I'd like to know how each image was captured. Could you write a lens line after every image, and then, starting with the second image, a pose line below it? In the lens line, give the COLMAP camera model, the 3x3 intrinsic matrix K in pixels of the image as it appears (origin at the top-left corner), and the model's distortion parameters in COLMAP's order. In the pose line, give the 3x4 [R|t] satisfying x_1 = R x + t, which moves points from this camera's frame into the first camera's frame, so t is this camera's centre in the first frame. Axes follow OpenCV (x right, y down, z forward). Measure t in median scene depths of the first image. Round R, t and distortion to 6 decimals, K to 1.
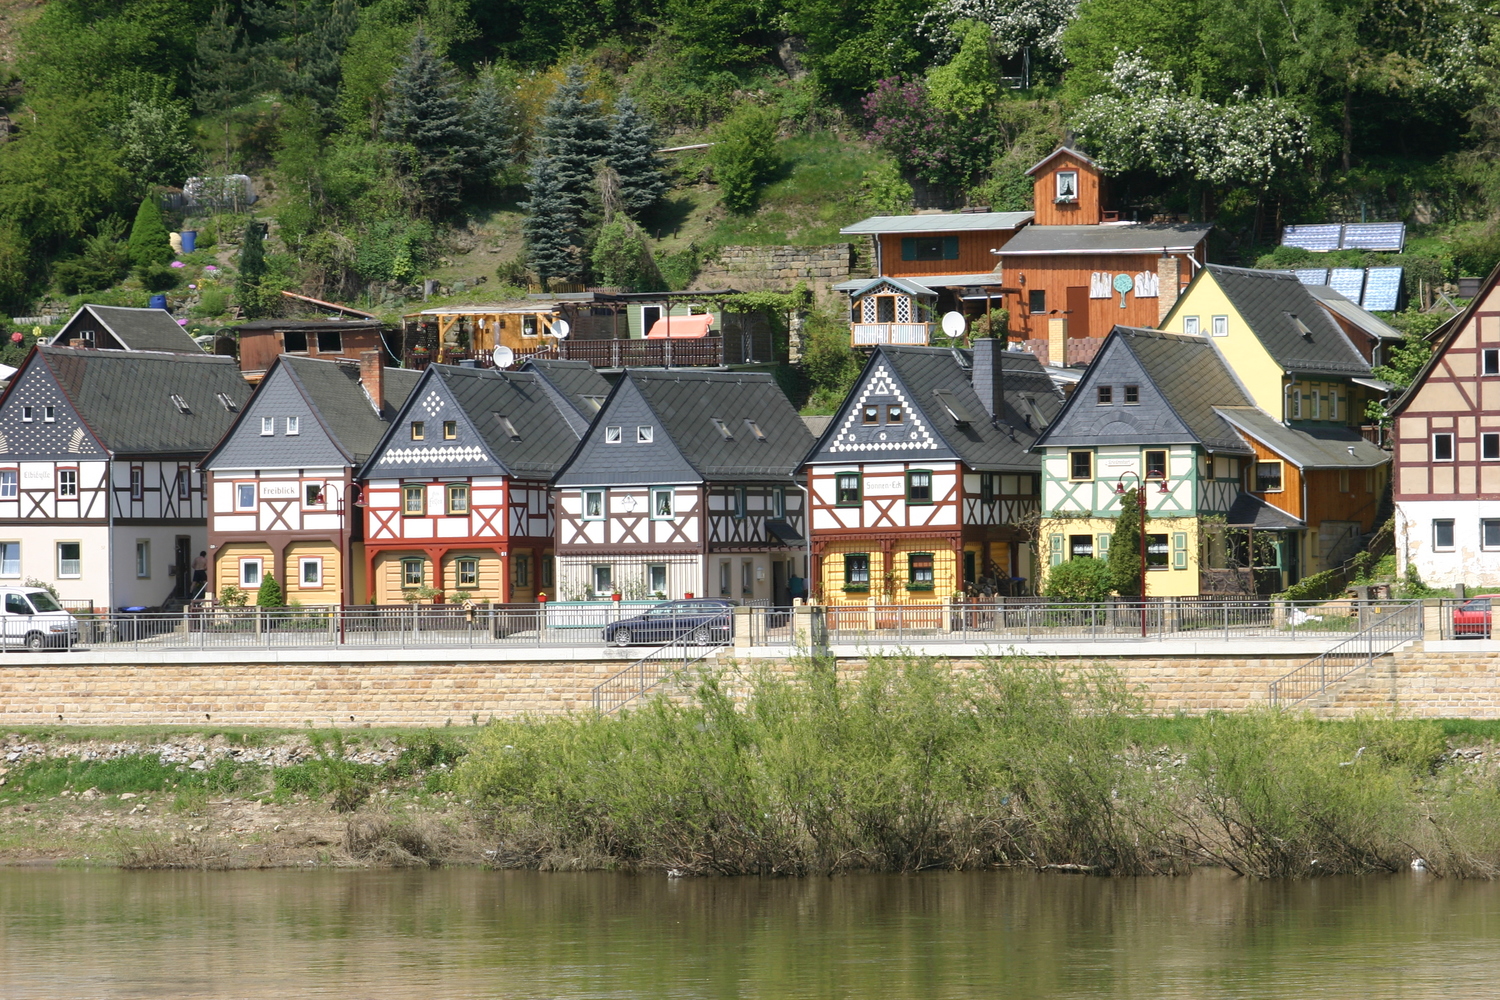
lens RADIAL K [[7723.7, 0, 748.6], [0, 7723.7, 583.5], [0, 0, 1]] dist [0.423896, 12.818970]
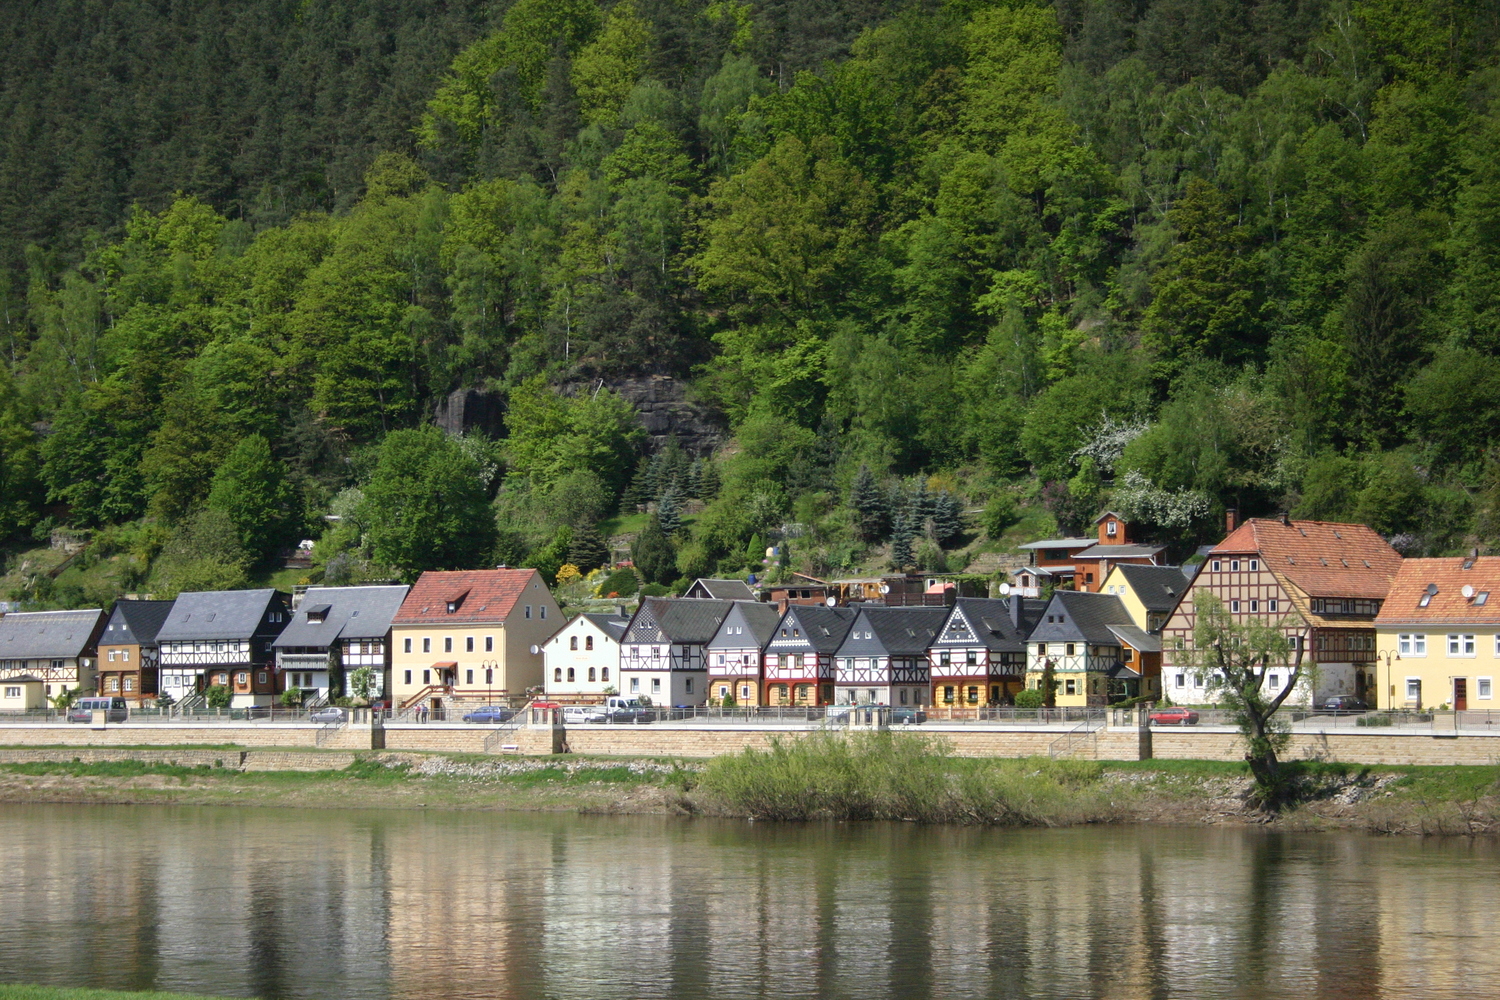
lens RADIAL K [[3627.9, 0, 750.0], [0, 3627.9, 500.0], [0, 0, 1]] dist [0.145063, 0.819237]
pose [[0.964916, -0.003809, -0.262533, 0.240810], [-0.010011, 0.998634, -0.051285, -0.003188], [0.262370, 0.052113, 0.963559, -0.082133]]
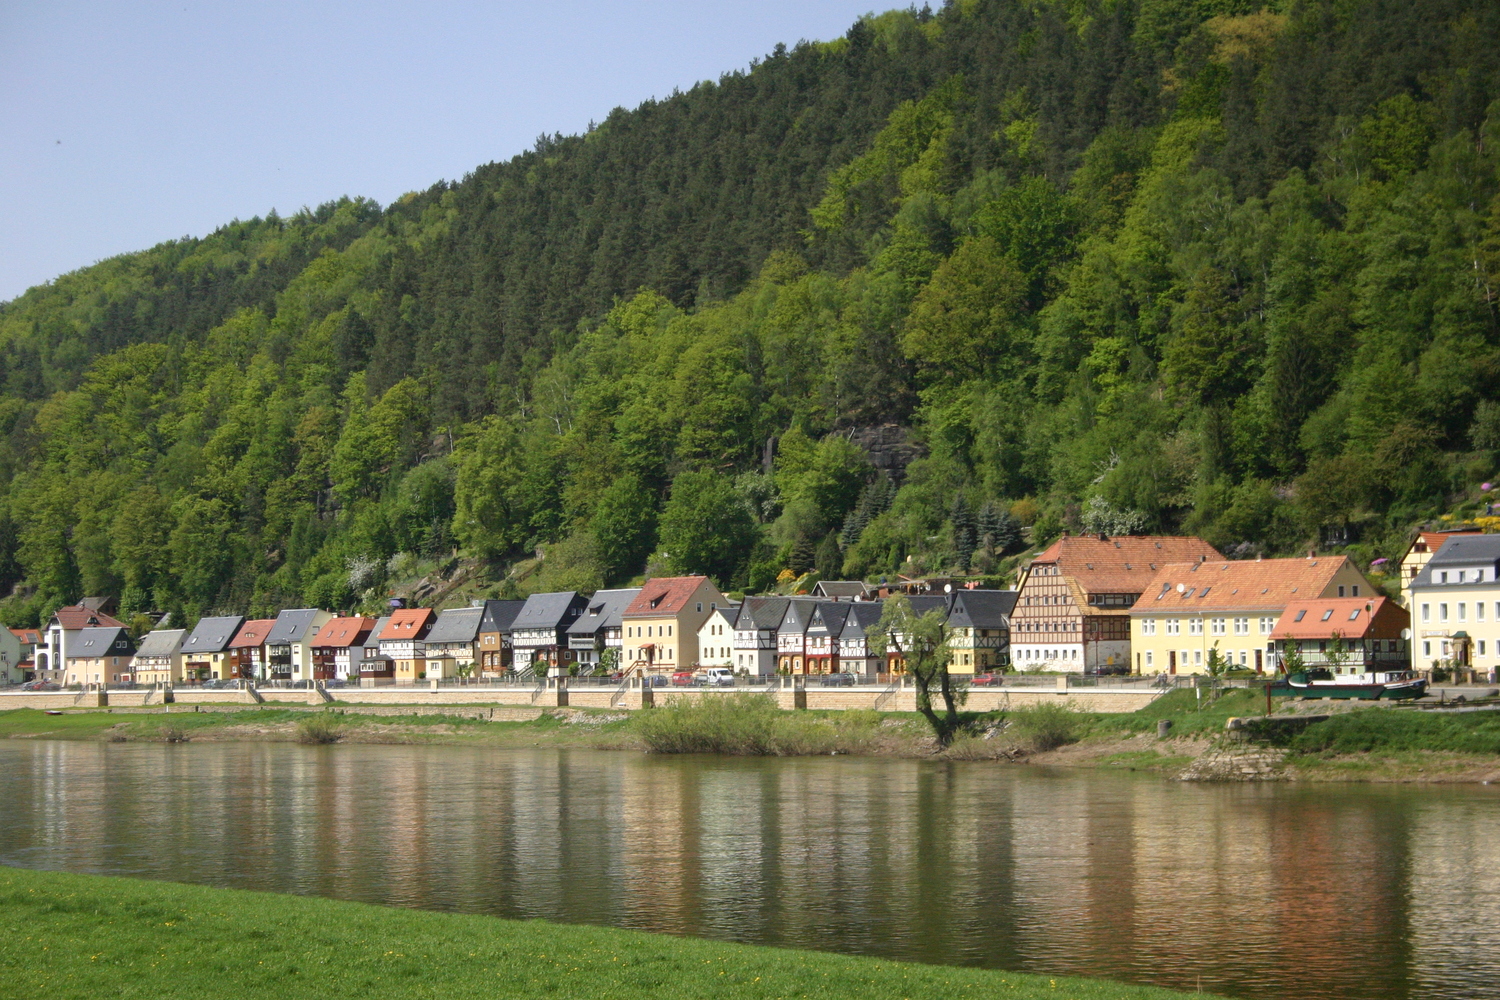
lens RADIAL K [[3627.9, 0, 750.0], [0, 3627.9, 500.0], [0, 0, 1]] dist [0.145063, 0.819237]
pose [[0.812318, -0.023087, -0.582757, 0.843608], [0.000368, 0.999236, -0.039074, -0.011130], [0.583214, 0.031526, 0.811706, -0.281548]]
